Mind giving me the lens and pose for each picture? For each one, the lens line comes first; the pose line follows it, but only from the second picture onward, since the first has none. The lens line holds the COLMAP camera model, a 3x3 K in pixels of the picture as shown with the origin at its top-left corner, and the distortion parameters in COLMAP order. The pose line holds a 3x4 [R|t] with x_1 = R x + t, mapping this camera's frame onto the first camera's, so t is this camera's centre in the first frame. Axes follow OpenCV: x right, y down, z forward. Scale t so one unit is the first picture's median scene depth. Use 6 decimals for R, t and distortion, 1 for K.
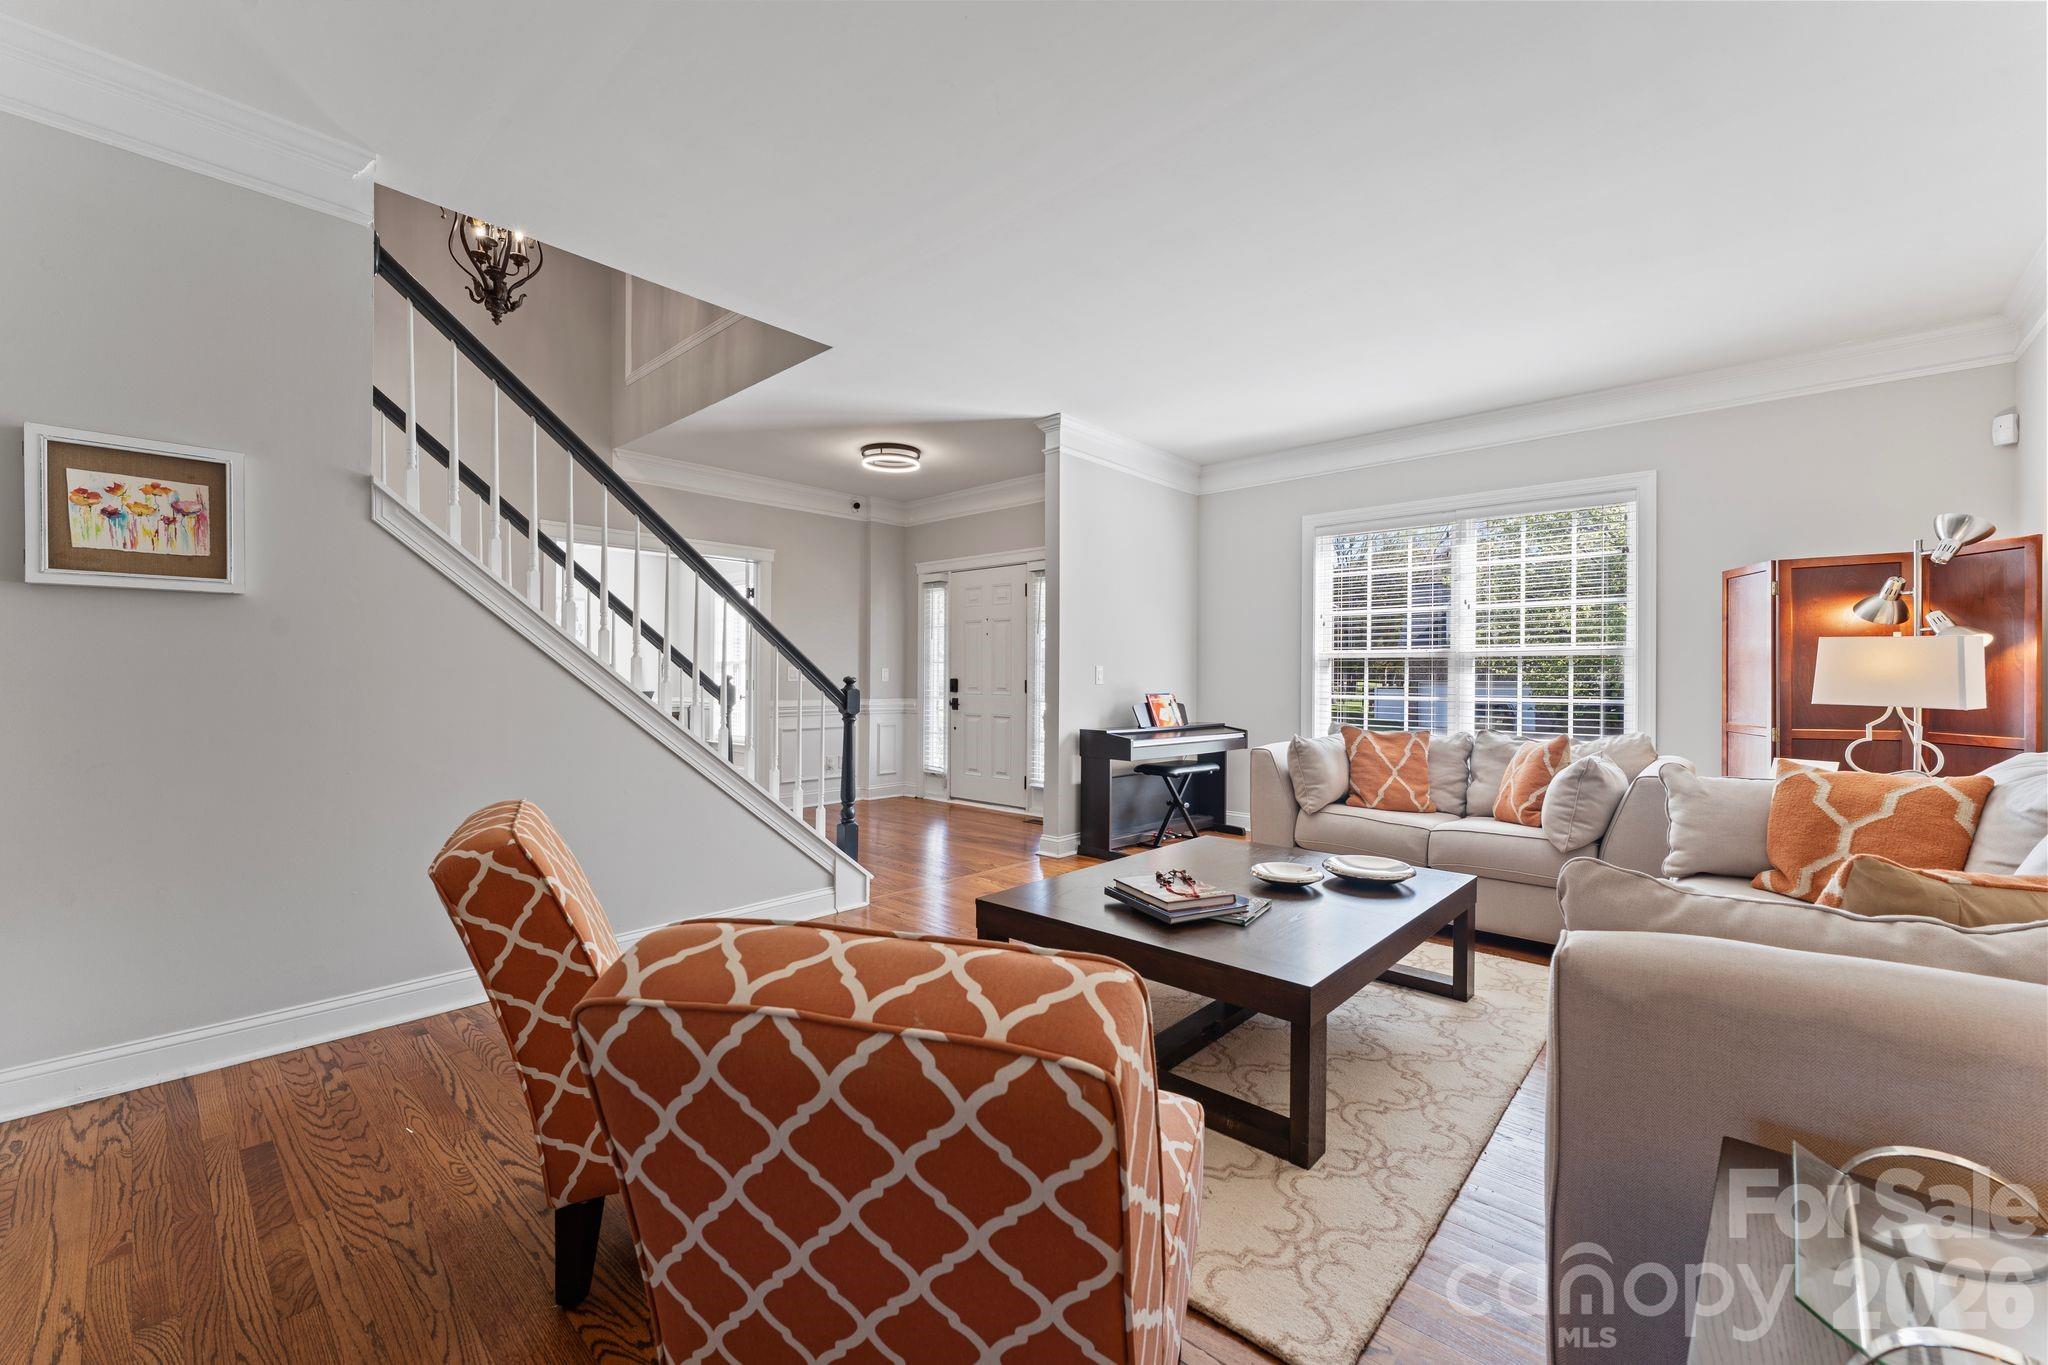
lens RADIAL K [[841.4, 0, 1029.0], [0, 841.4, 676.5], [0, 0, 1]] dist [-0.000366, 0.000164]
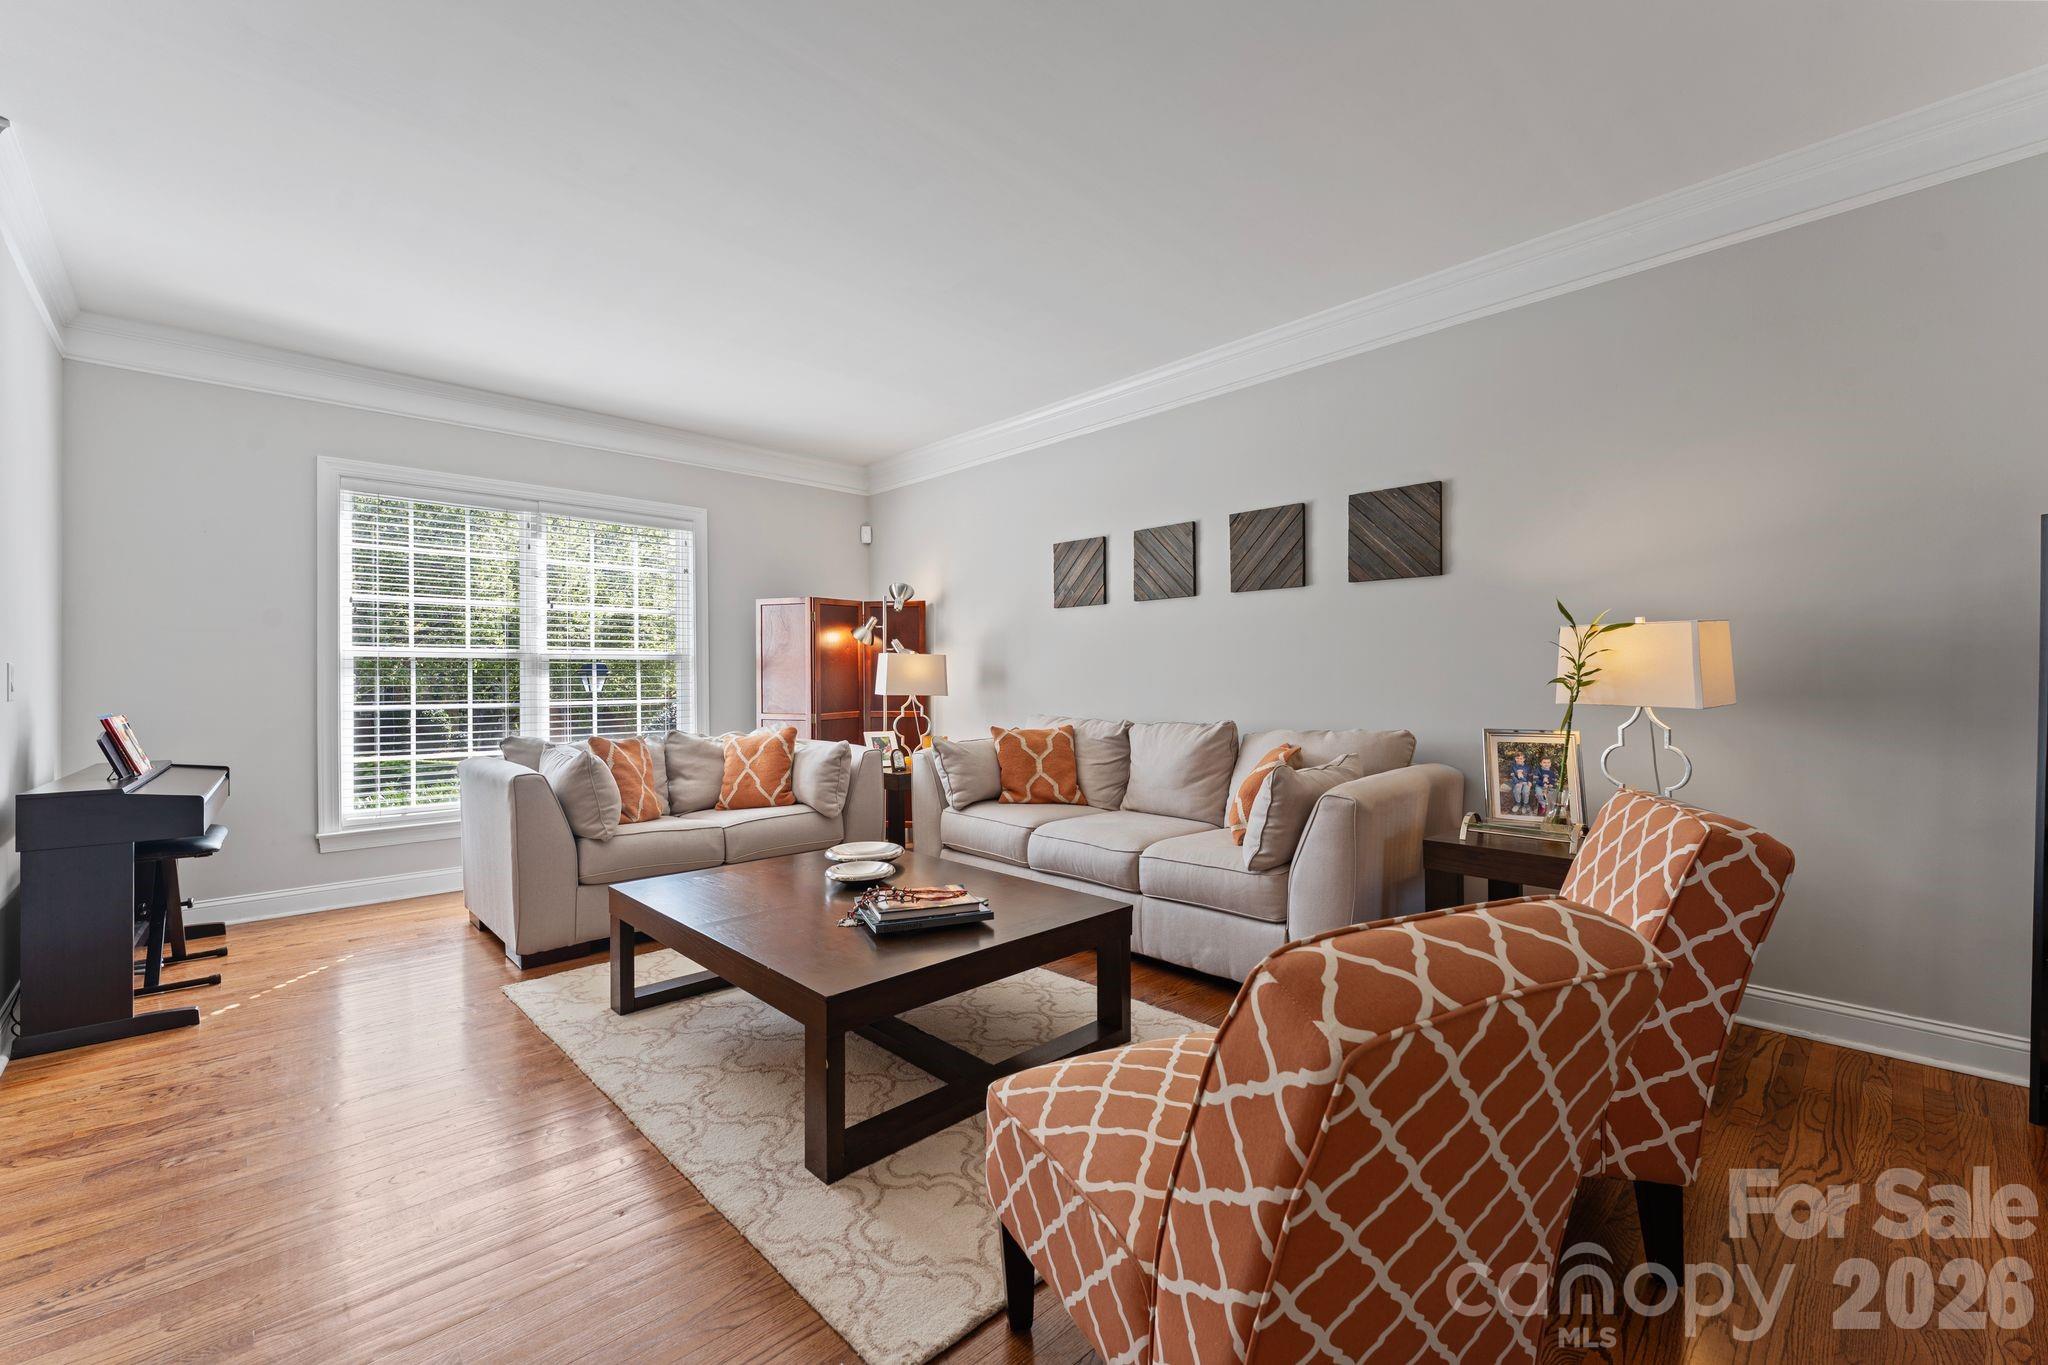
lens RADIAL K [[841.4, 0, 1029.0], [0, 841.4, 676.5], [0, 0, 1]] dist [-0.000366, 0.000164]
pose [[0.060536, -0.001909, 0.998164, -0.387627], [0.006044, 0.999981, 0.001546, -0.002043], [-0.998148, 0.005939, 0.060547, 0.404742]]
